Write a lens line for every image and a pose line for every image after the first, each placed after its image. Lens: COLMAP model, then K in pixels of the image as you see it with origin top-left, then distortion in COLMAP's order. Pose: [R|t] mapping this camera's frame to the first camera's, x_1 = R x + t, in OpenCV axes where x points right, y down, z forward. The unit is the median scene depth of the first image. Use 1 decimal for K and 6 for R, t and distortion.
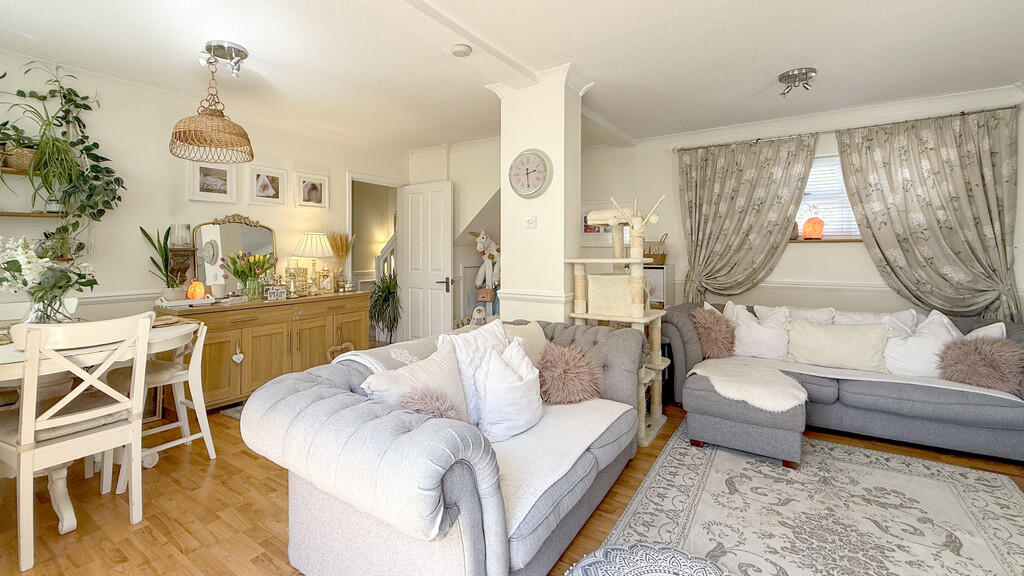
lens RADIAL K [[425.6, 0, 502.3], [0, 425.6, 249.7], [0, 0, 1]] dist [-0.000011, -0.000951]
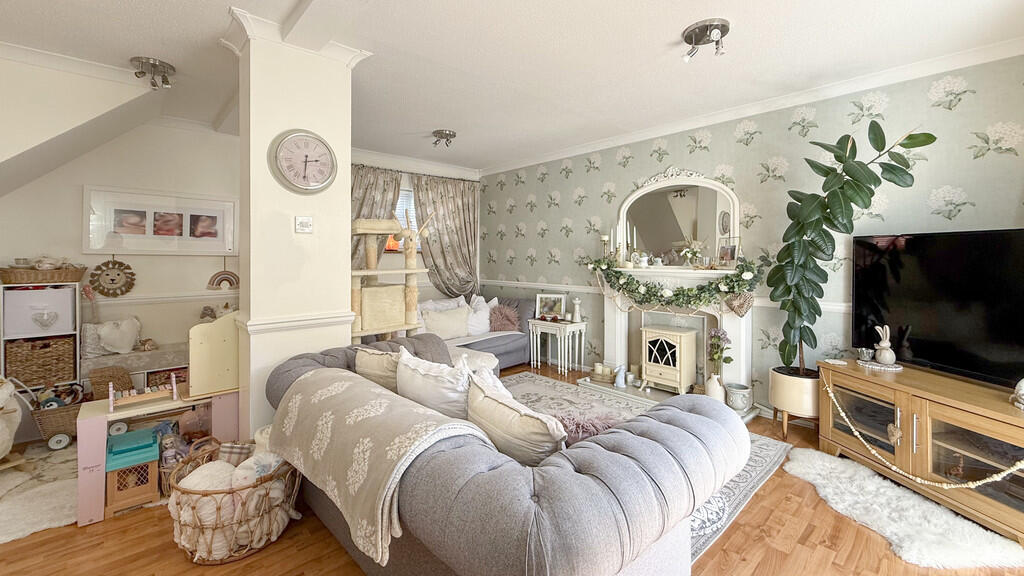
lens RADIAL K [[425.6, 0, 487.5], [0, 425.6, 259.1], [0, 0, 1]] dist [-0.000011, -0.000951]
pose [[0.261364, -0.004662, 0.965229, -0.526745], [-0.001626, 0.999985, 0.005270, -0.007492], [-0.965239, -0.002947, 0.261352, 0.425907]]
